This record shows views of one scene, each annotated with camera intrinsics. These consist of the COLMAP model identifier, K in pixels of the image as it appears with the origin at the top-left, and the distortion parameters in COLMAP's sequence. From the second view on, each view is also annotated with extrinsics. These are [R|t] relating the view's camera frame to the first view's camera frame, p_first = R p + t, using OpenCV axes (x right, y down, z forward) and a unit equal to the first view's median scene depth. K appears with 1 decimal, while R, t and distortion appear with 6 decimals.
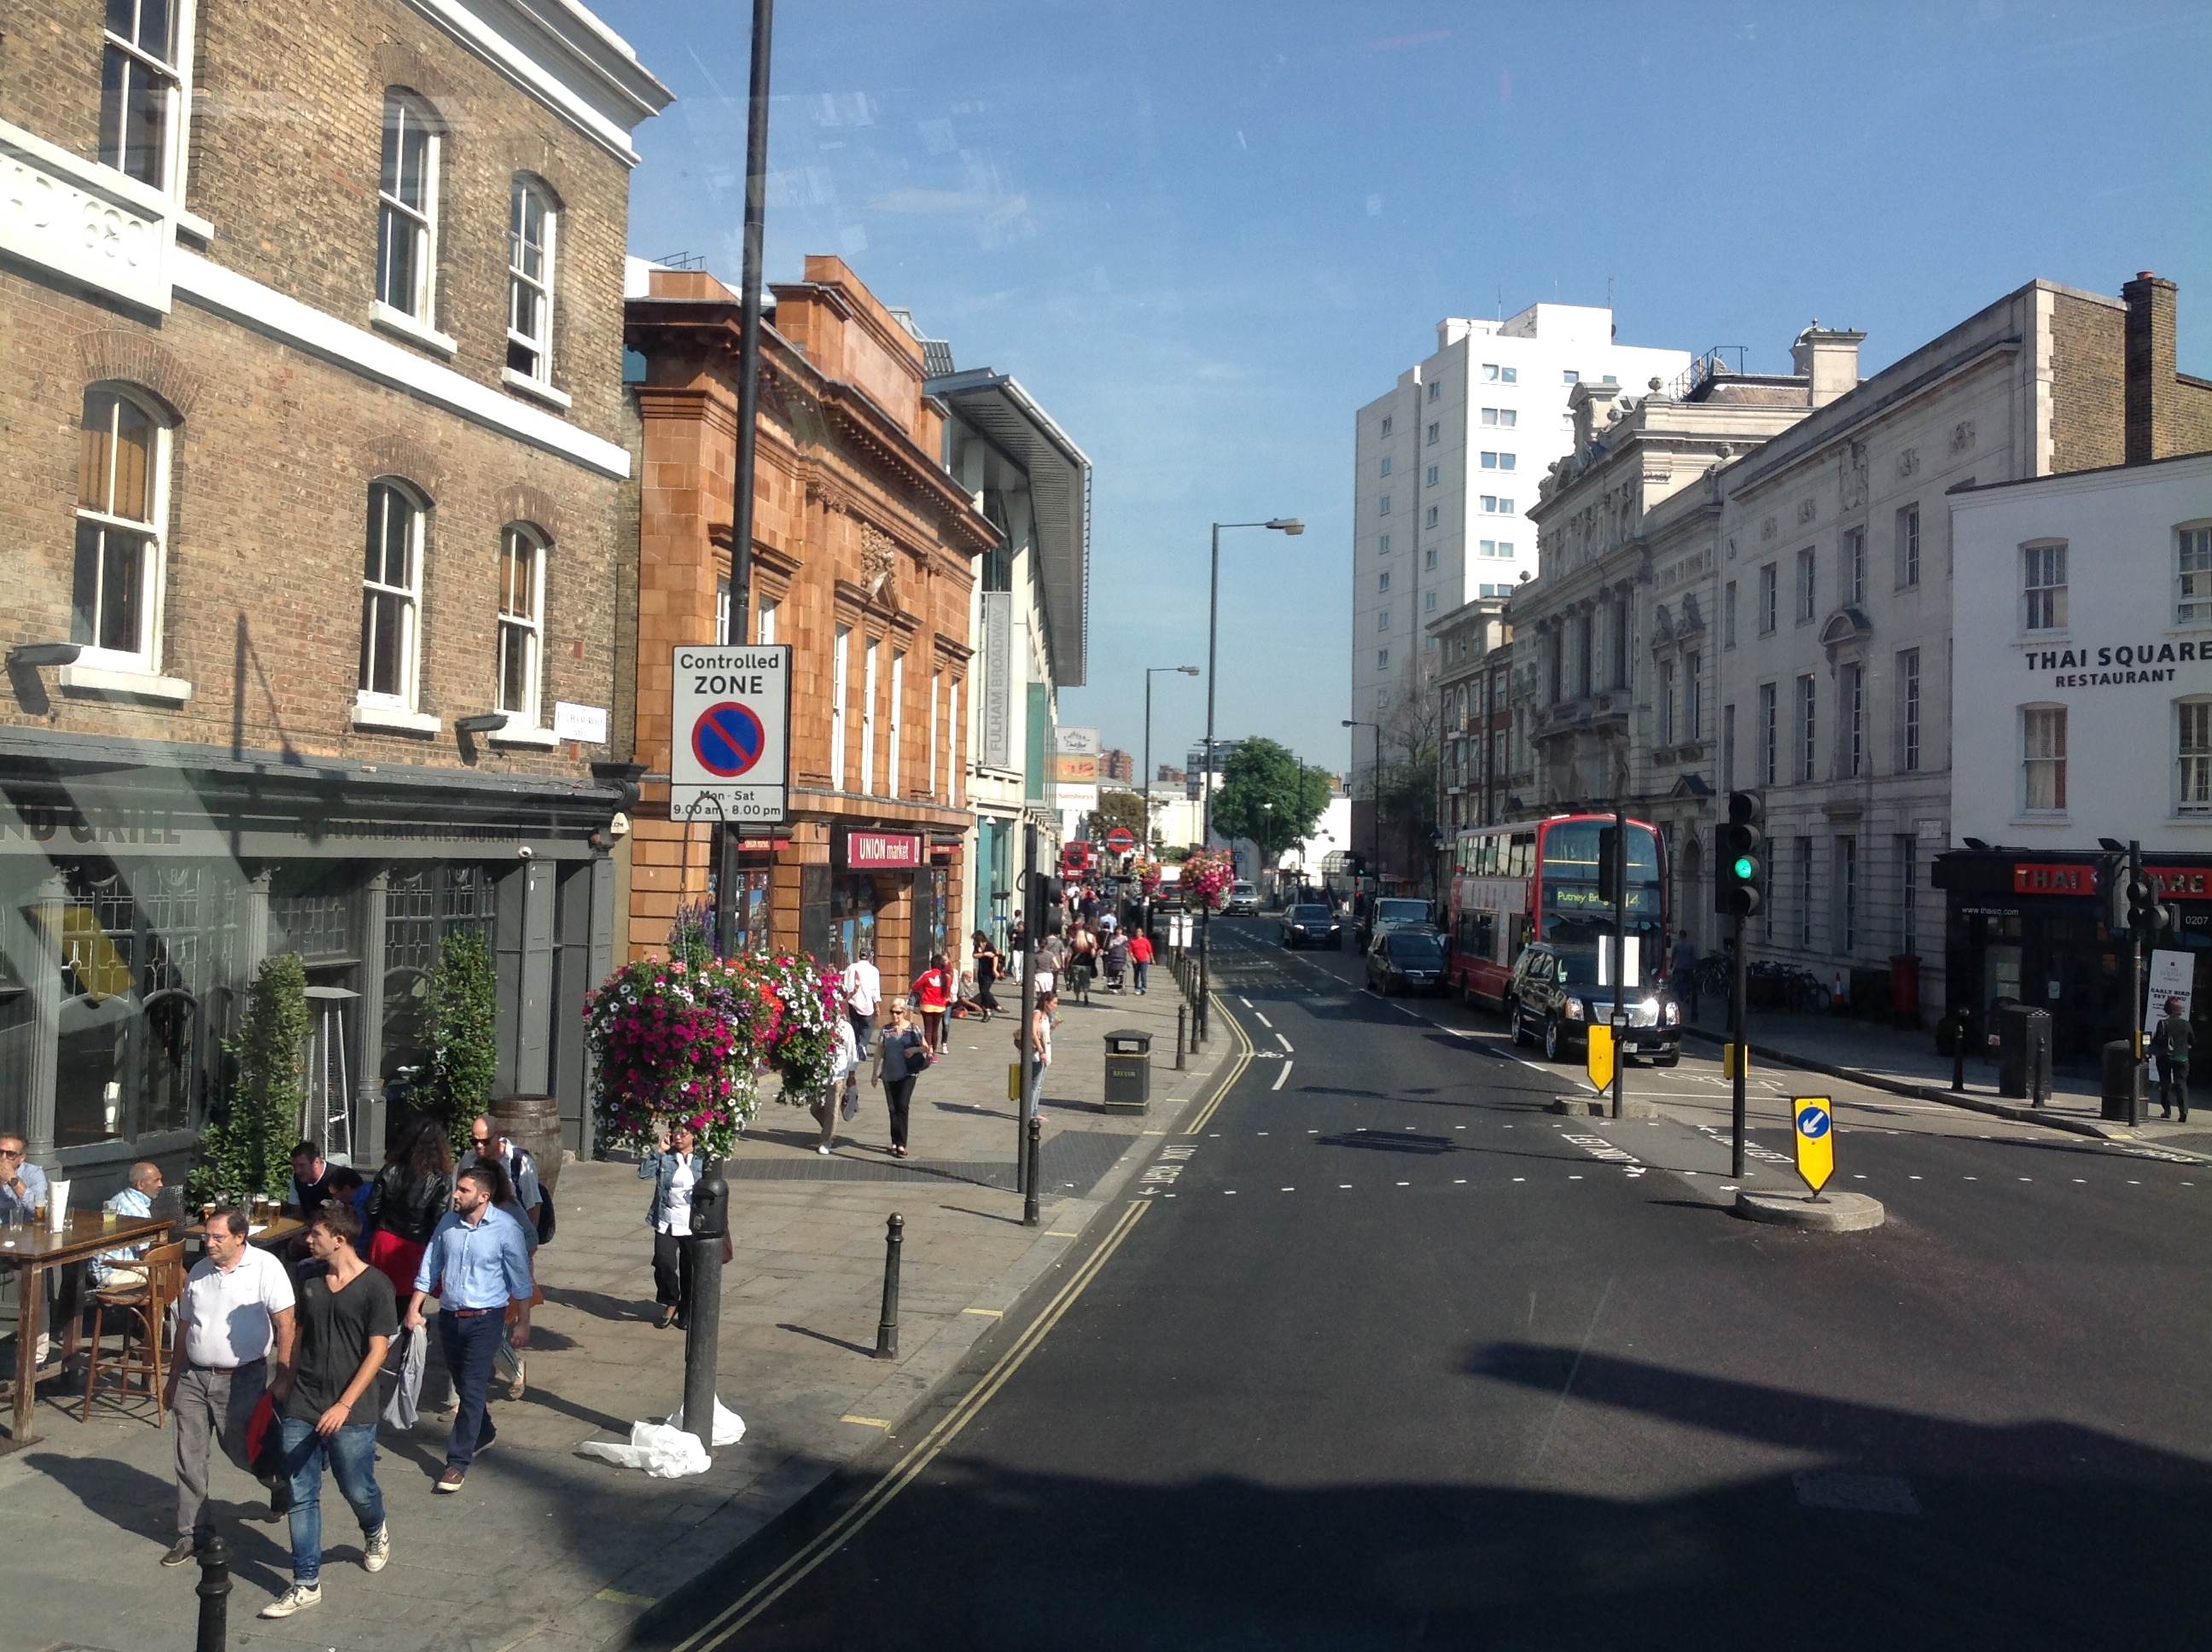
lens RADIAL K [[1866.9, 0, 1105.0], [0, 1866.9, 768.1], [0, 0, 1]] dist [0.062864, -0.114835]
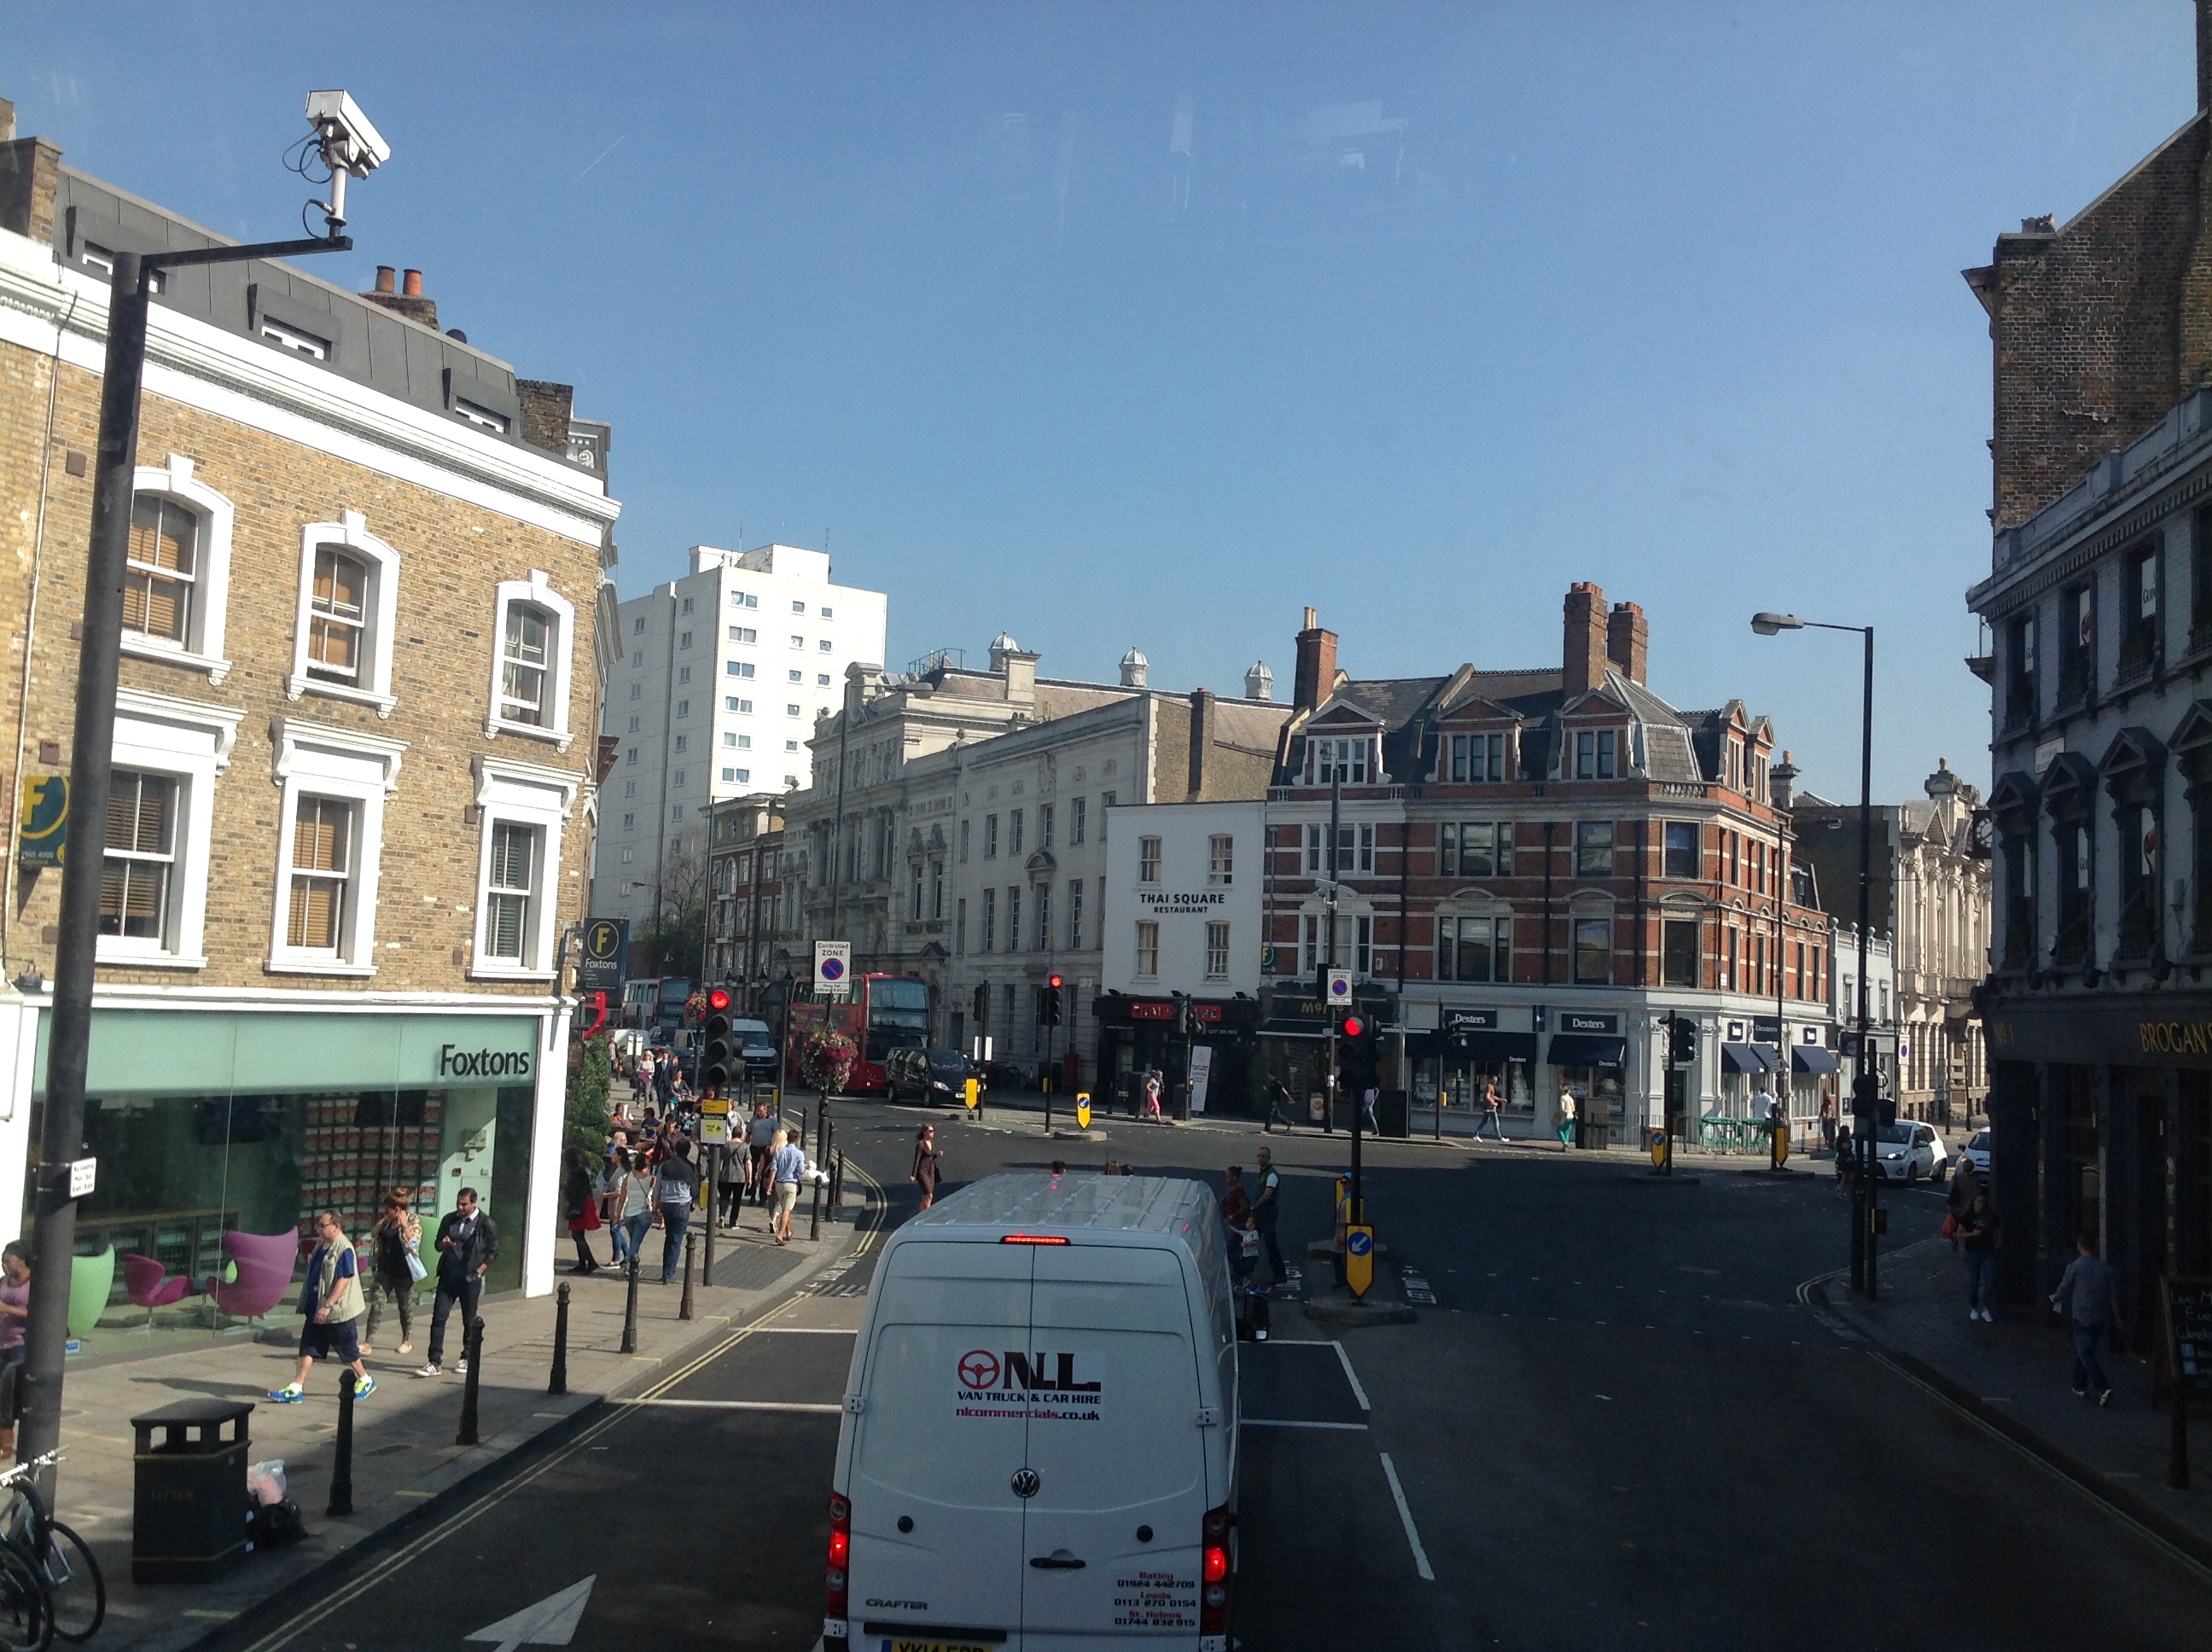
lens RADIAL K [[2119.1, 0, 1102.5], [0, 2119.1, 822.3], [0, 0, 1]] dist [0.092690, -0.170955]
pose [[0.892253, 0.045528, 0.449235, -0.354211], [-0.032817, 0.998811, -0.036046, -0.036688], [-0.450342, 0.017420, 0.892686, -0.622843]]
